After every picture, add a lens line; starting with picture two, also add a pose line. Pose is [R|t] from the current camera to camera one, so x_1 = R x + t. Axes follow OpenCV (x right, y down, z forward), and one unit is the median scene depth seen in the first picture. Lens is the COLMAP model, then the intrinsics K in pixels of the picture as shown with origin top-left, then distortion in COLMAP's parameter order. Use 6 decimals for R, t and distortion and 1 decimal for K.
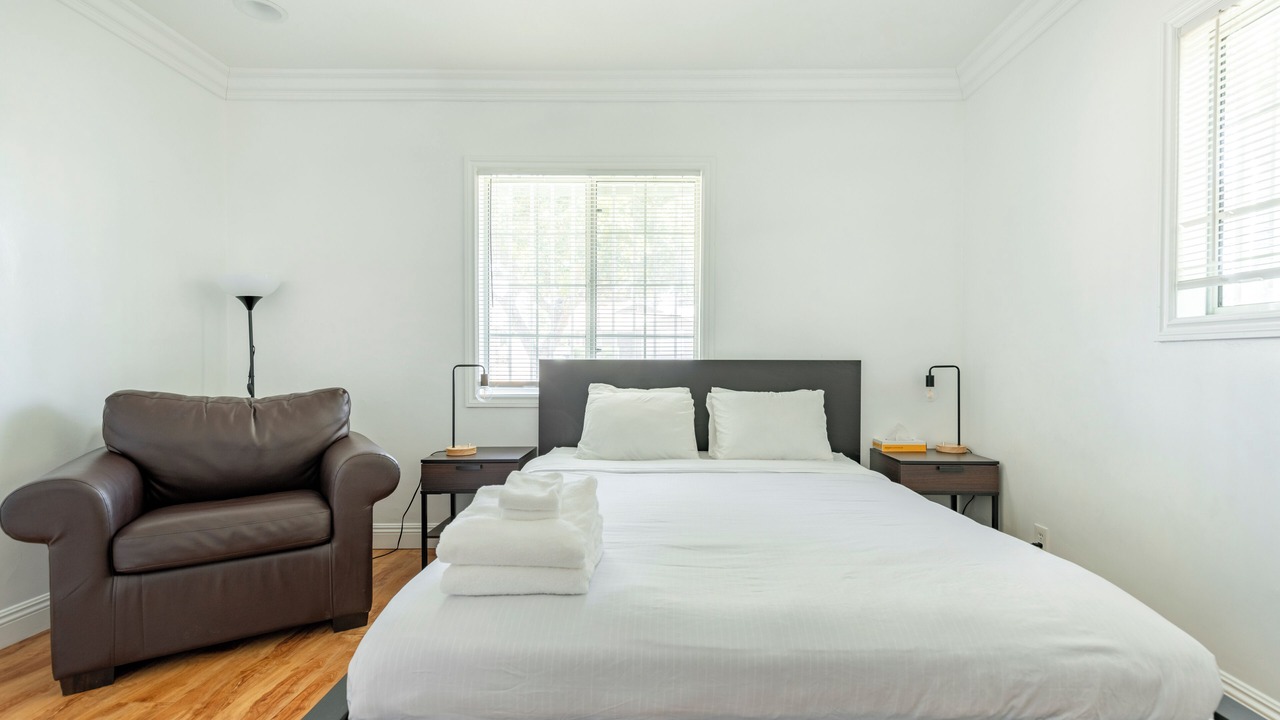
lens RADIAL K [[571.5, 0, 646.0], [0, 571.5, 362.8], [0, 0, 1]] dist [0.017344, -0.000042]
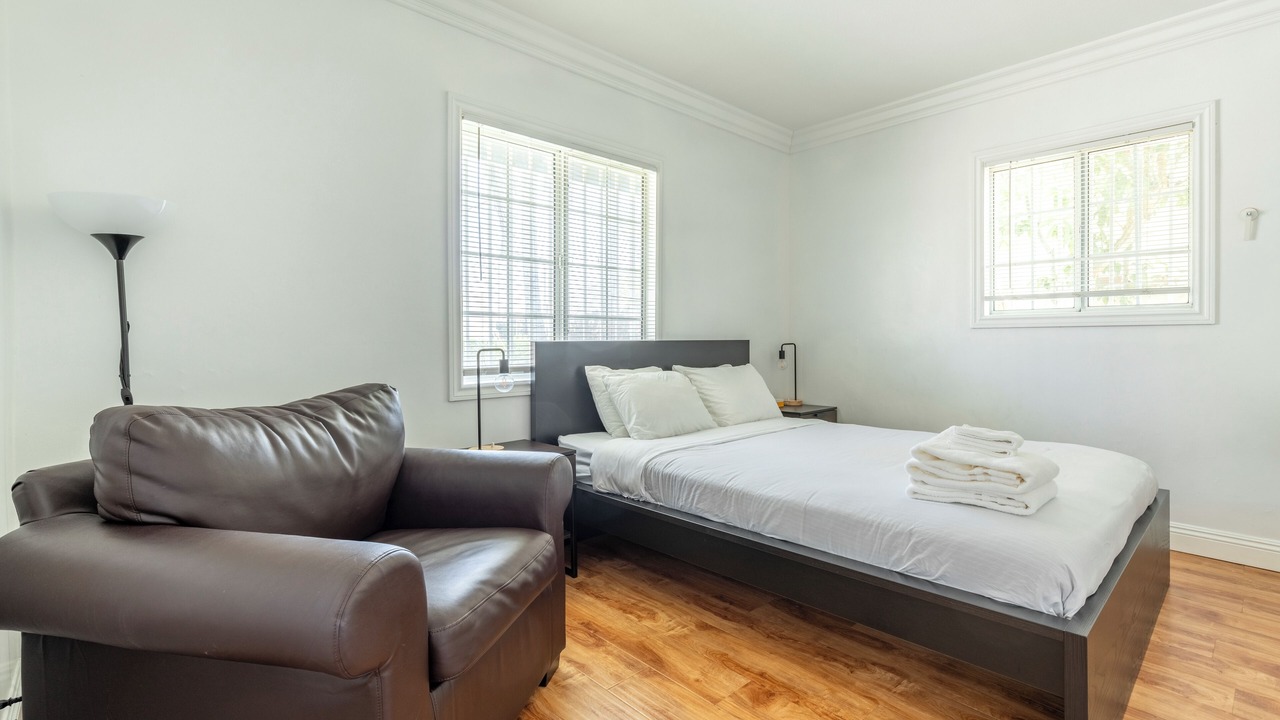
lens RADIAL K [[590.9, 0, 639.3], [0, 590.9, 334.1], [0, 0, 1]] dist [0.019188, 0.000464]
pose [[0.725904, -0.001013, 0.687795, -0.719735], [0.011530, 0.999876, -0.010697, -0.006055], [-0.687699, 0.015695, 0.725826, 0.215911]]
